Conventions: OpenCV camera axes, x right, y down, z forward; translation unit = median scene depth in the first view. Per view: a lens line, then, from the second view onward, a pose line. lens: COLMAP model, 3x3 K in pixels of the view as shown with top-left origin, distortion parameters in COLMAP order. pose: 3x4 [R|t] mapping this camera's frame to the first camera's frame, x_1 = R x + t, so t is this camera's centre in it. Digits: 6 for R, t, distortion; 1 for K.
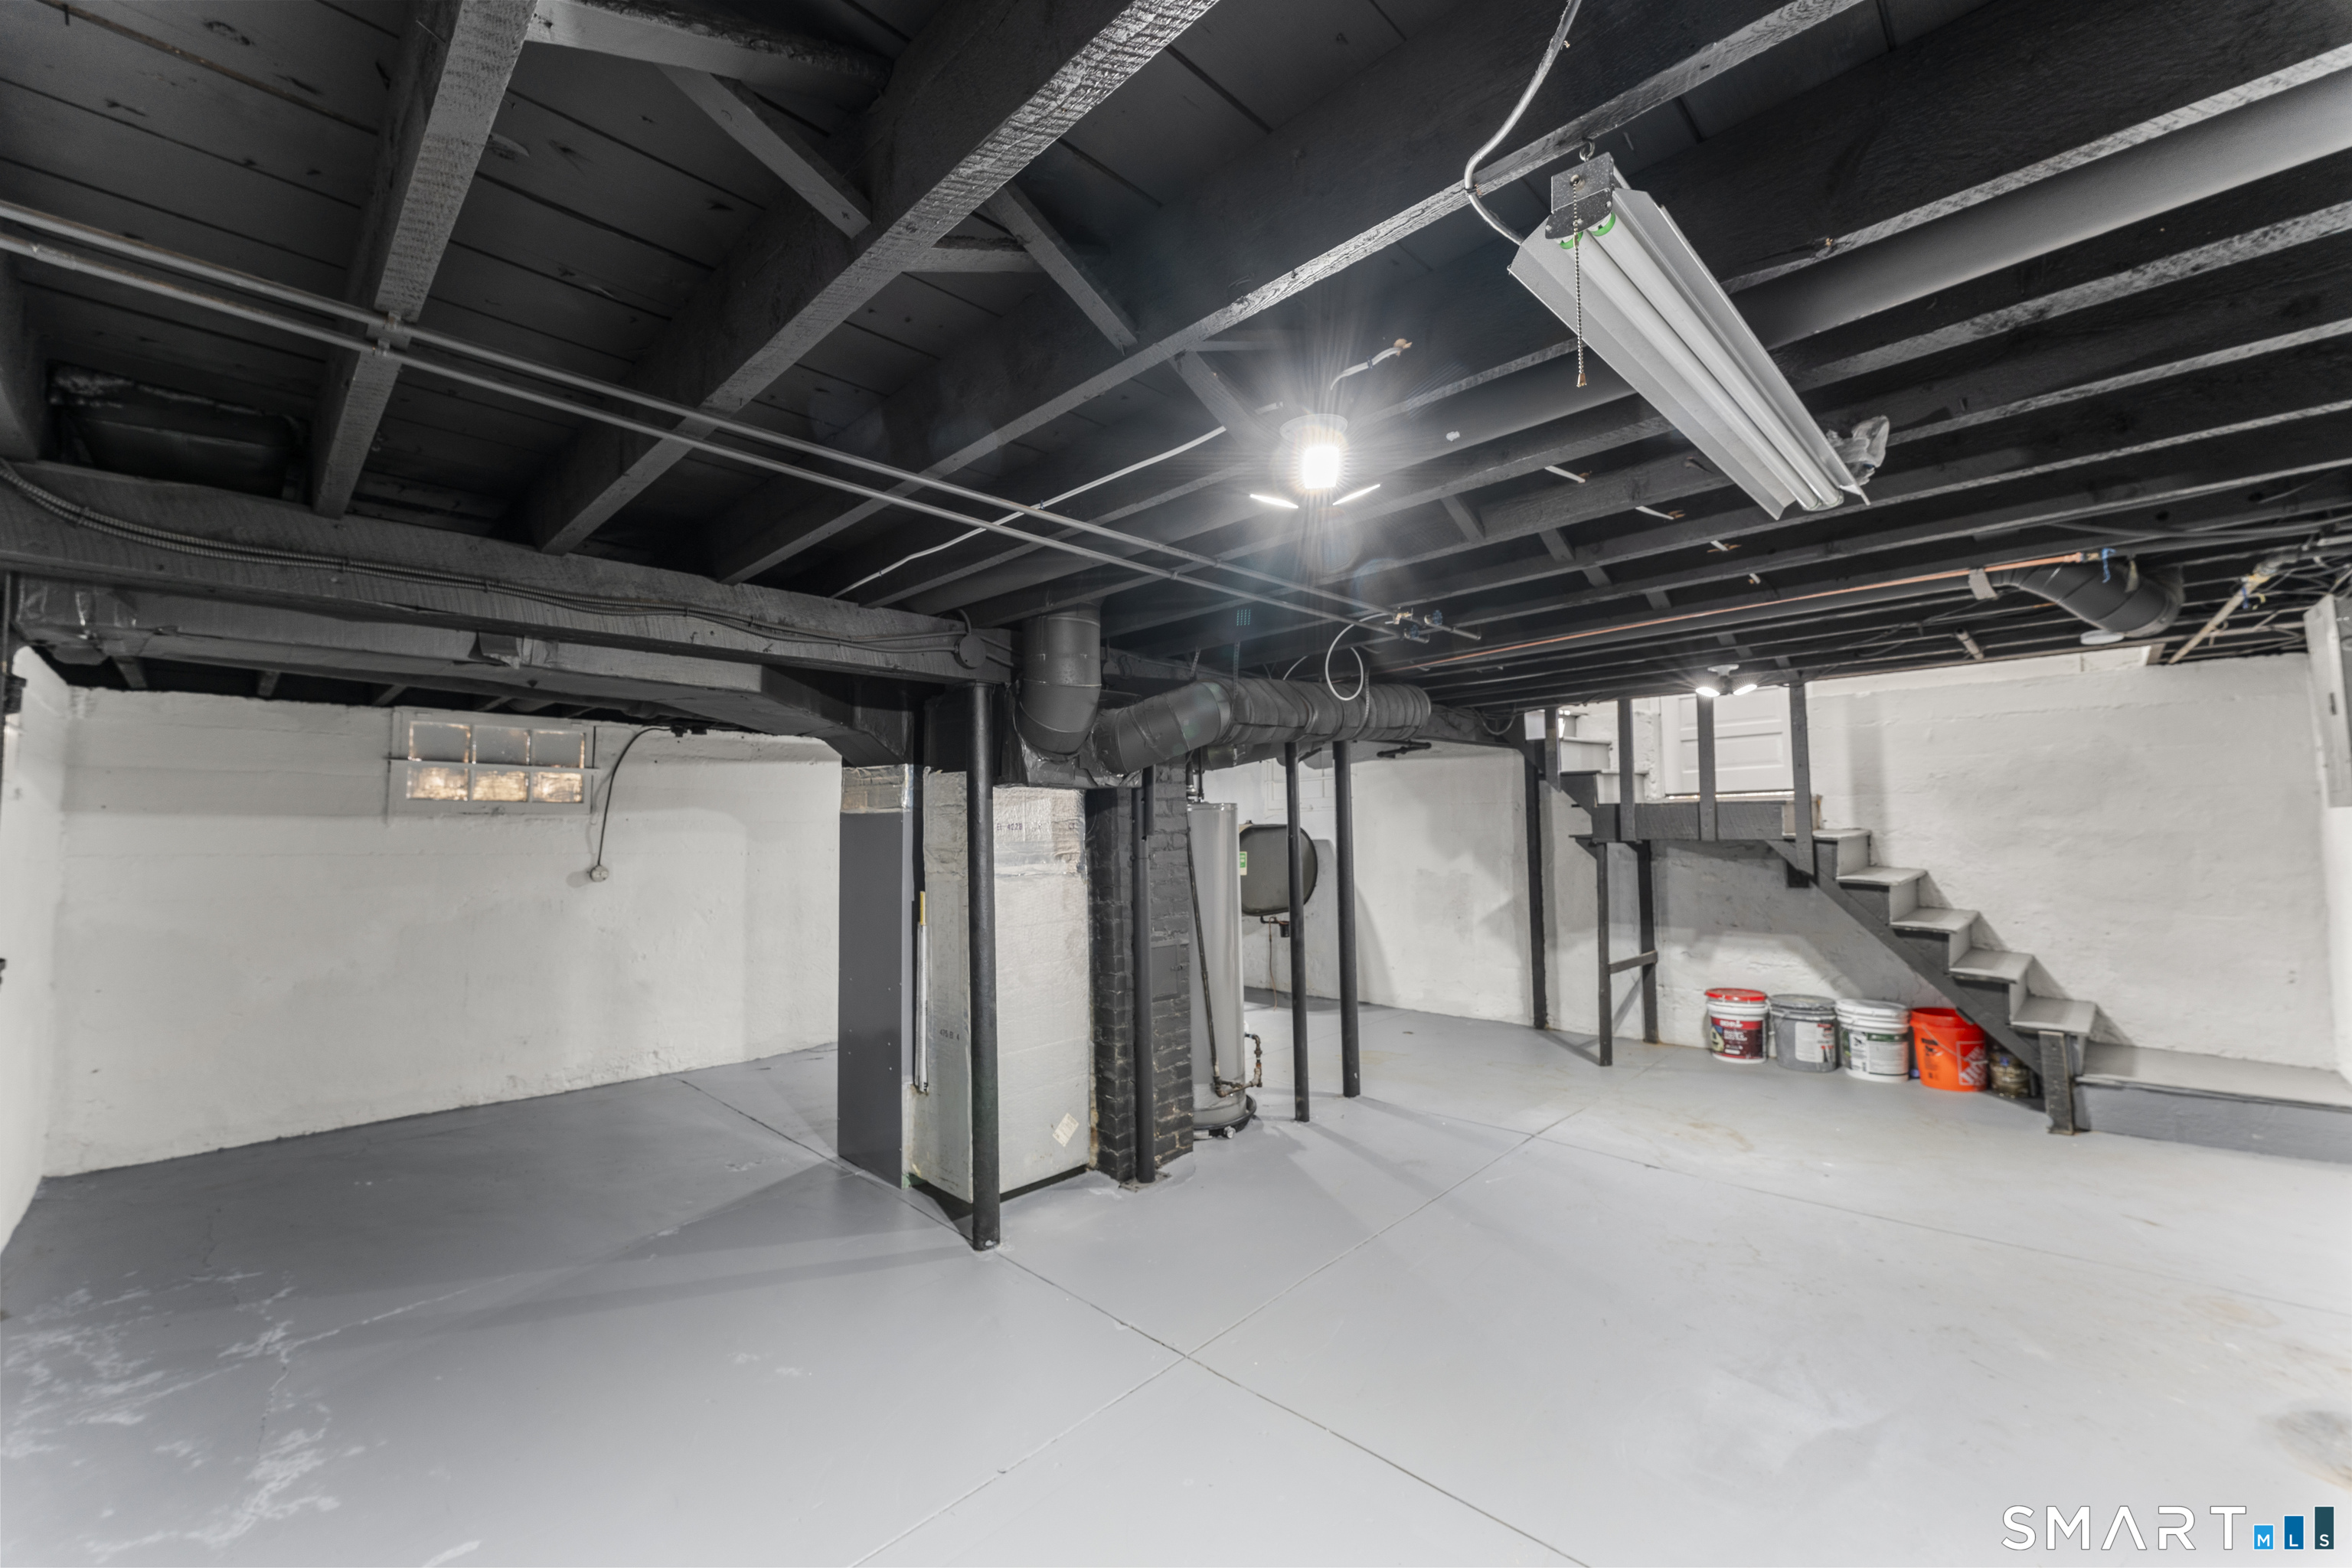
lens RADIAL K [[934.2, 0, 1160.5], [0, 934.2, 781.1], [0, 0, 1]] dist [-0.000005, -0.000096]
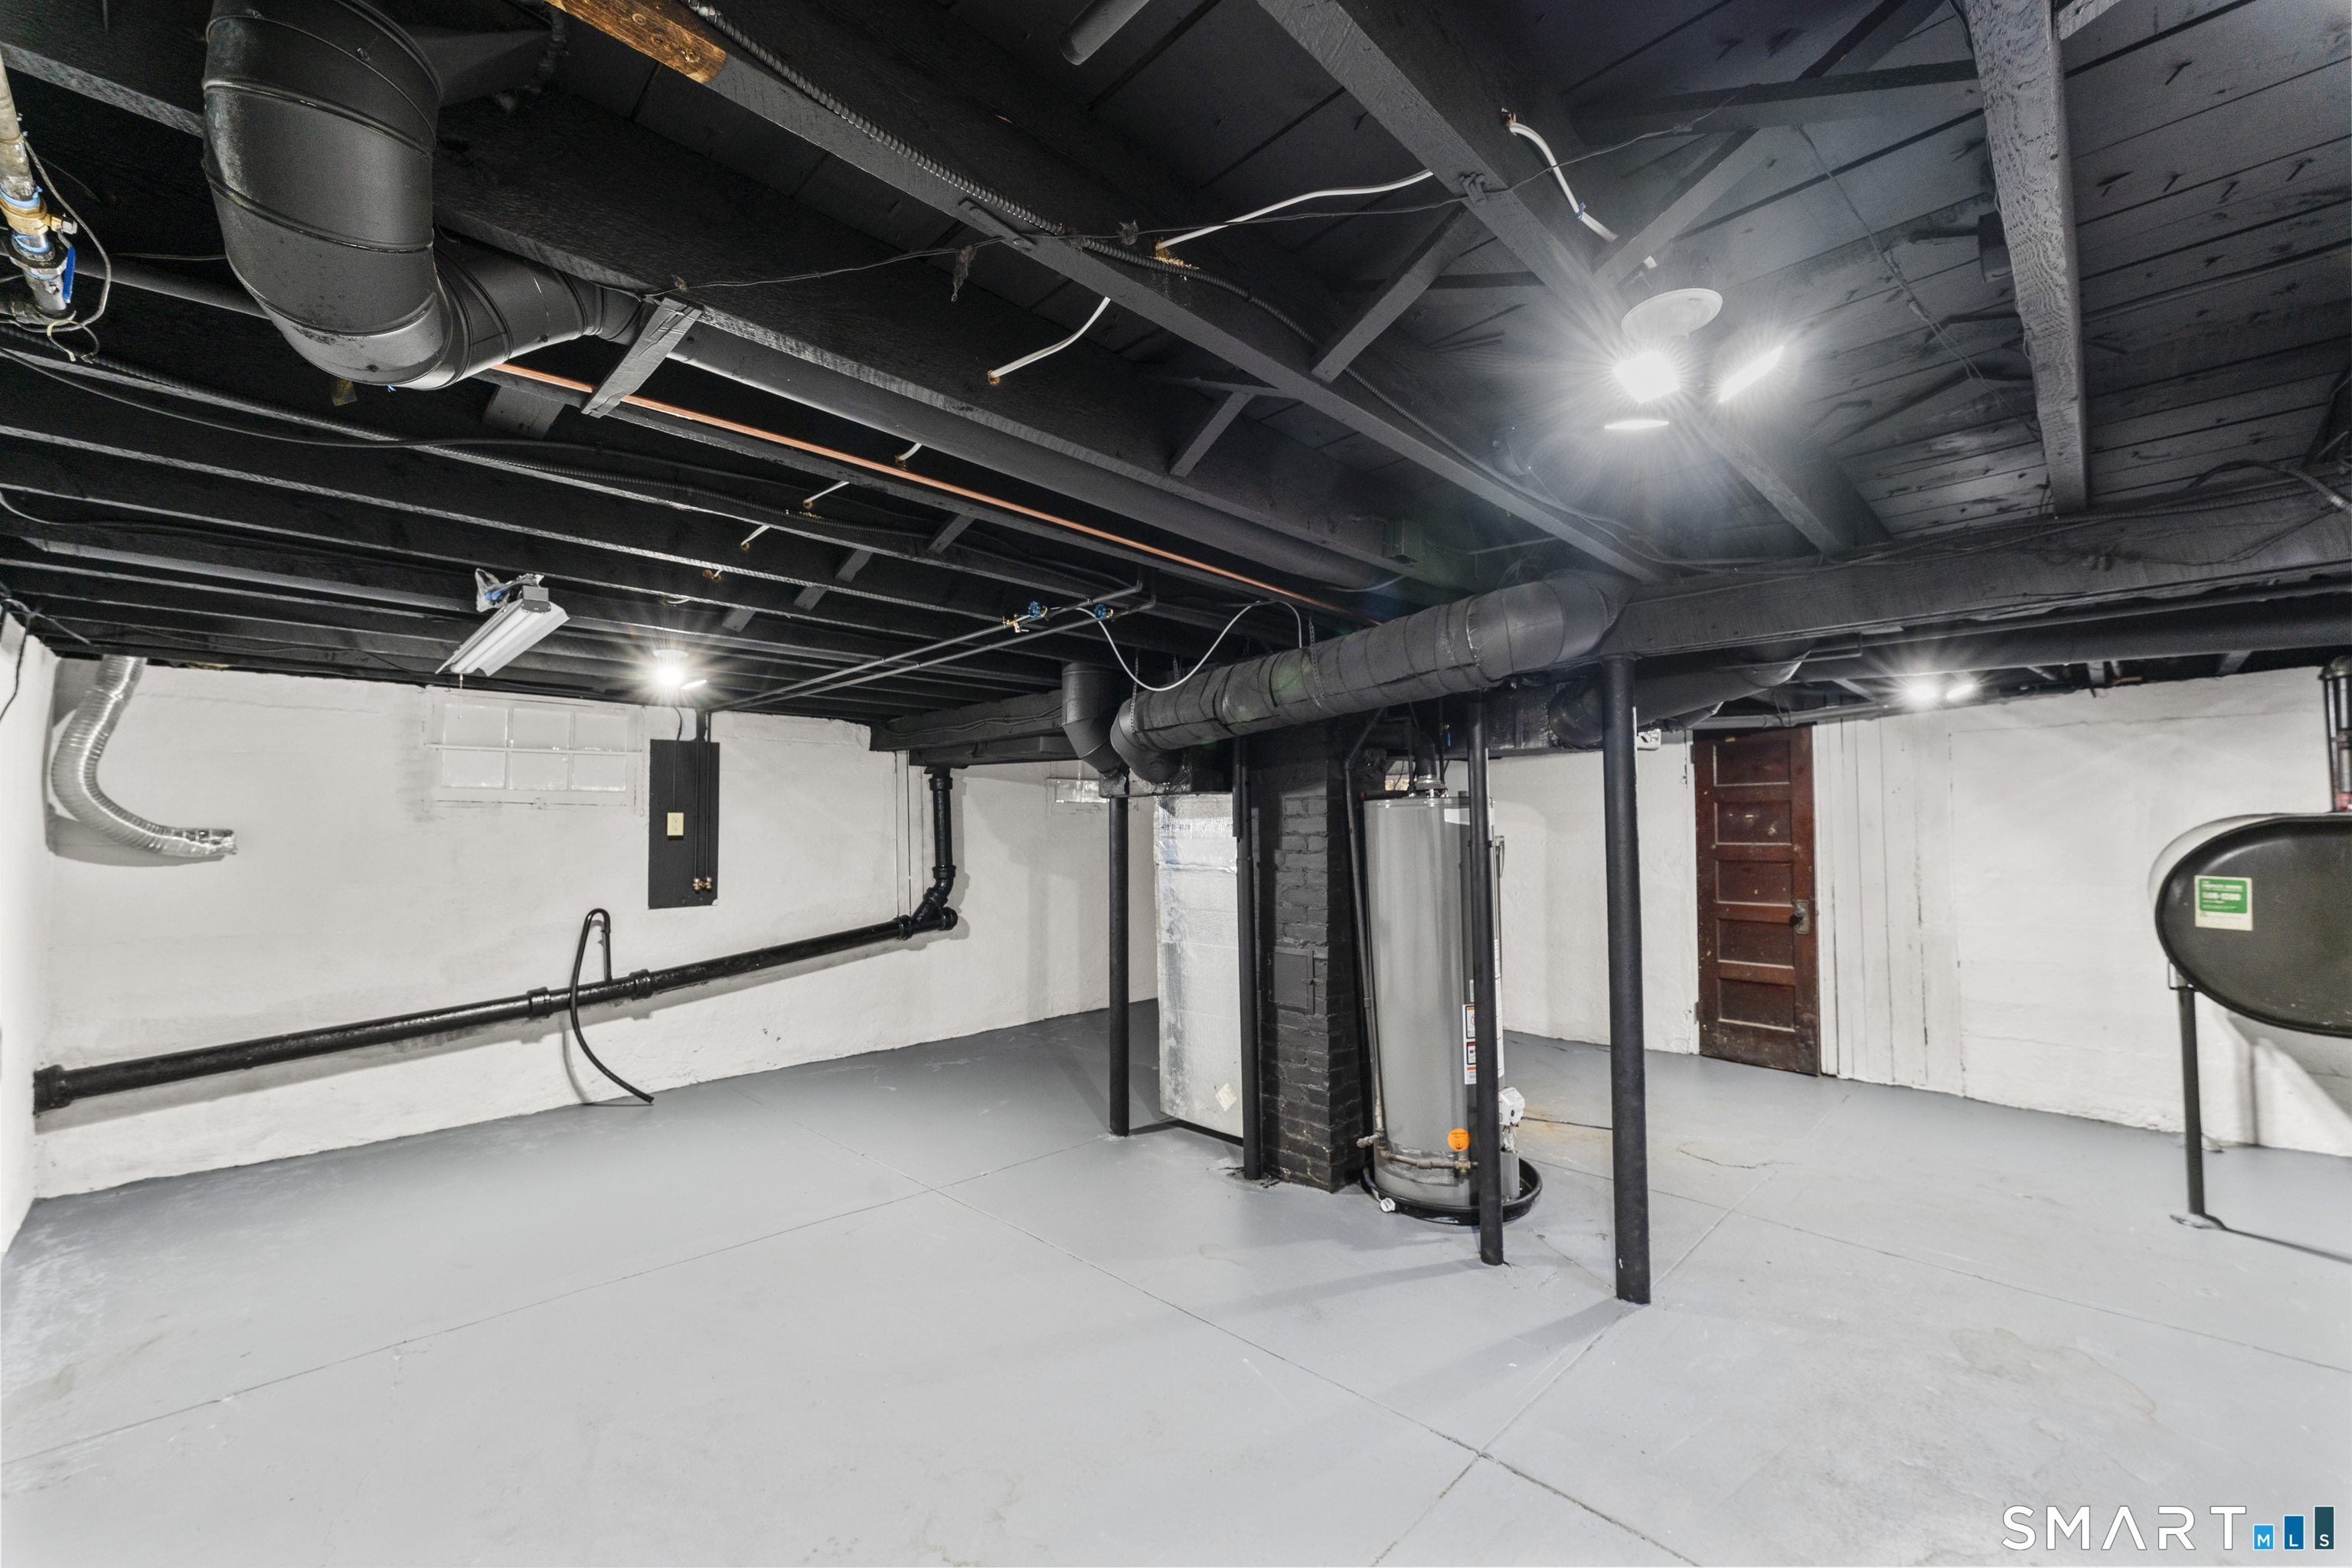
lens RADIAL K [[945.9, 0, 1176.0], [0, 945.9, 784.0], [0, 0, 1]] dist [0.001675, 0.000579]
pose [[0.003598, -0.020744, -0.999778, 0.963198], [0.052764, 0.998396, -0.020525, 0.018042], [0.998601, -0.052678, 0.004686, 0.885829]]
